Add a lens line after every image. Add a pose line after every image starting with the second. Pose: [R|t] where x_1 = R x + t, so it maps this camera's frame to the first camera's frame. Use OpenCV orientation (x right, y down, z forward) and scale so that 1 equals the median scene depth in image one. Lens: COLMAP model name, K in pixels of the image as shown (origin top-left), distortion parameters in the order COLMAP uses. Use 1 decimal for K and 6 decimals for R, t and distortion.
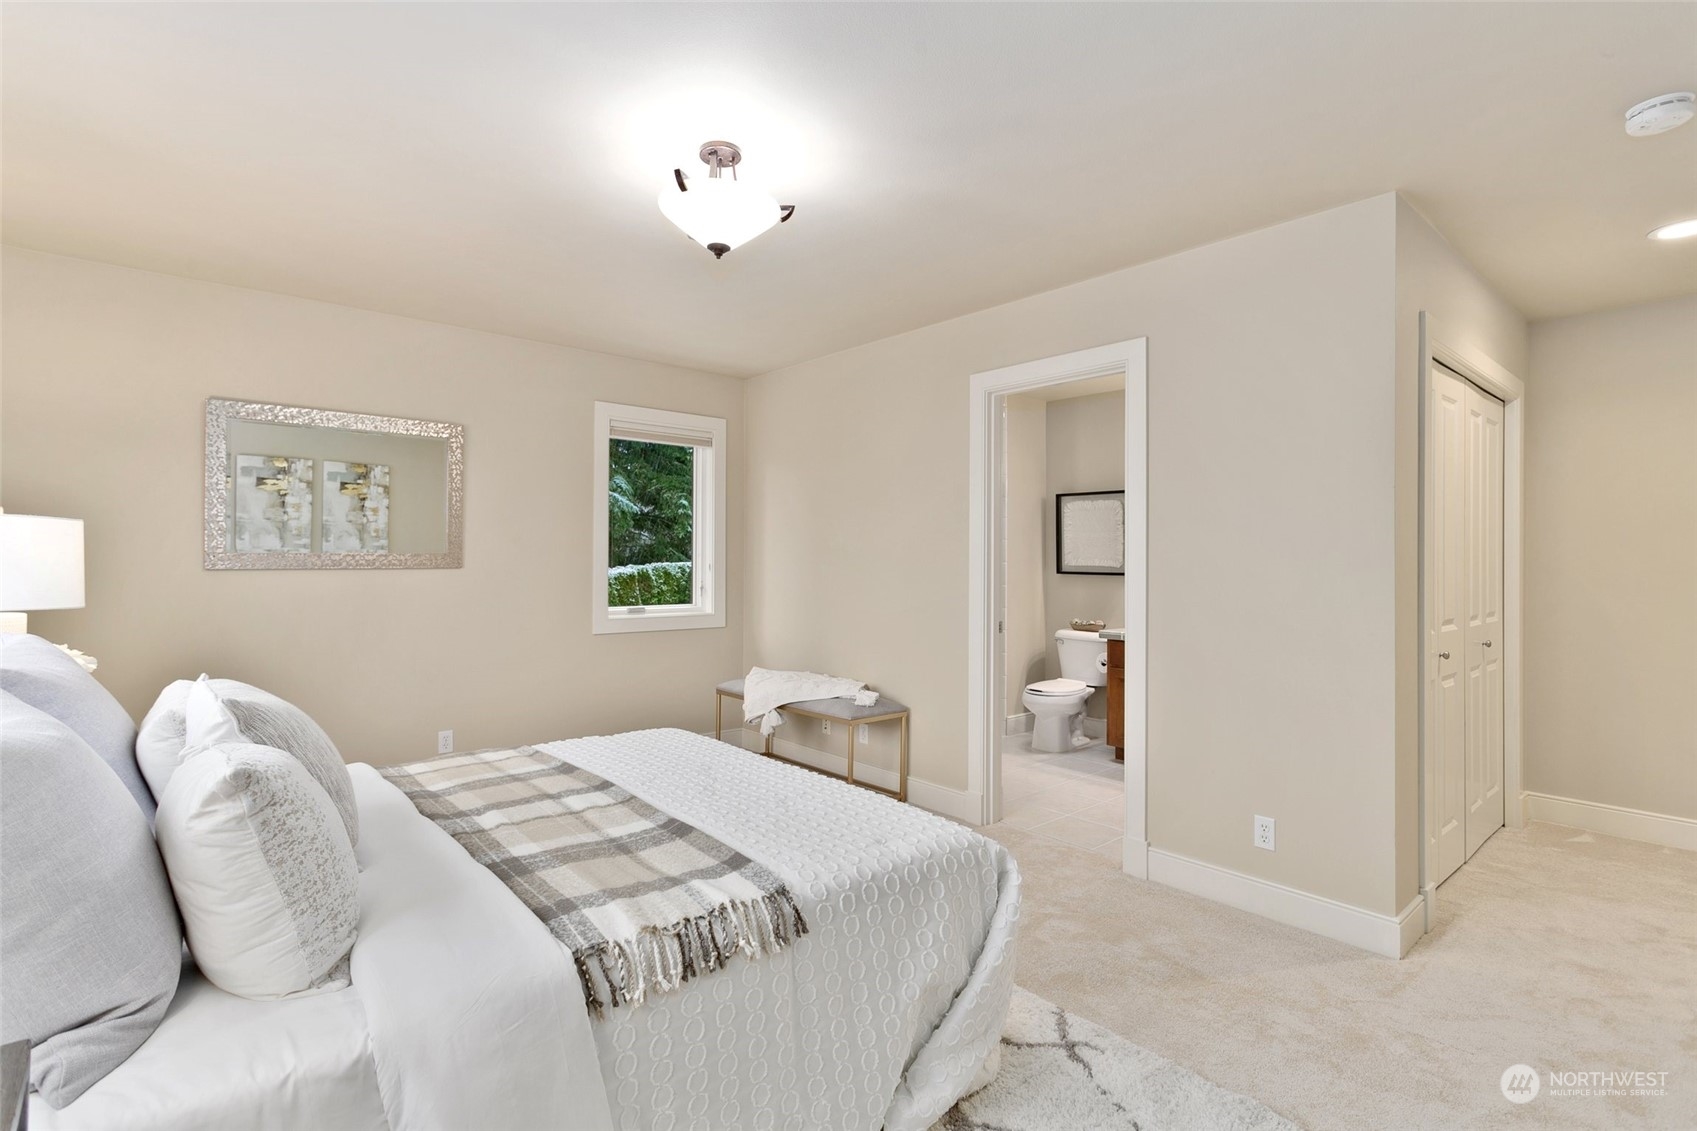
lens RADIAL K [[814.9, 0, 840.0], [0, 814.9, 562.7], [0, 0, 1]] dist [-0.000689, 0.001694]
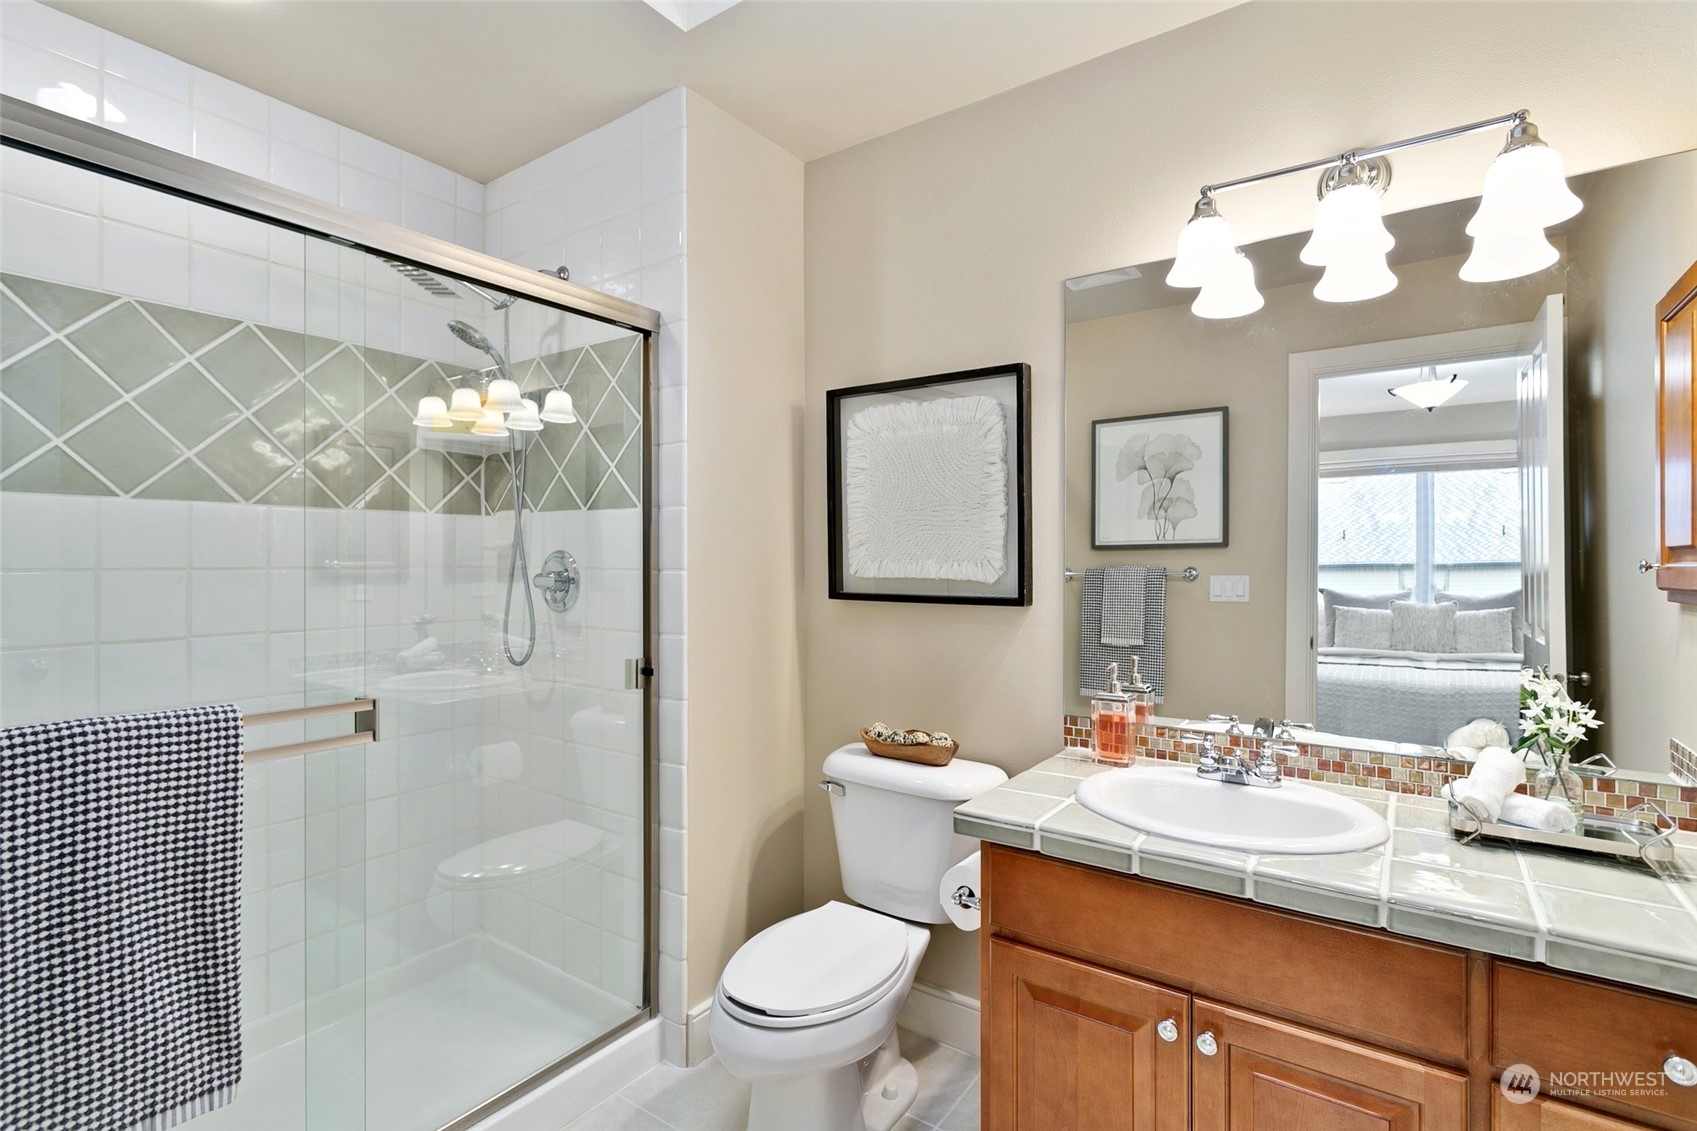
lens RADIAL K [[814.9, 0, 846.8], [0, 814.9, 557.1], [0, 0, 1]] dist [-0.000689, 0.001694]
pose [[0.968928, -0.003147, 0.247323, 0.183342], [0.002562, 0.999993, 0.002687, -0.007353], [-0.247330, -0.001970, 0.968929, 0.641836]]
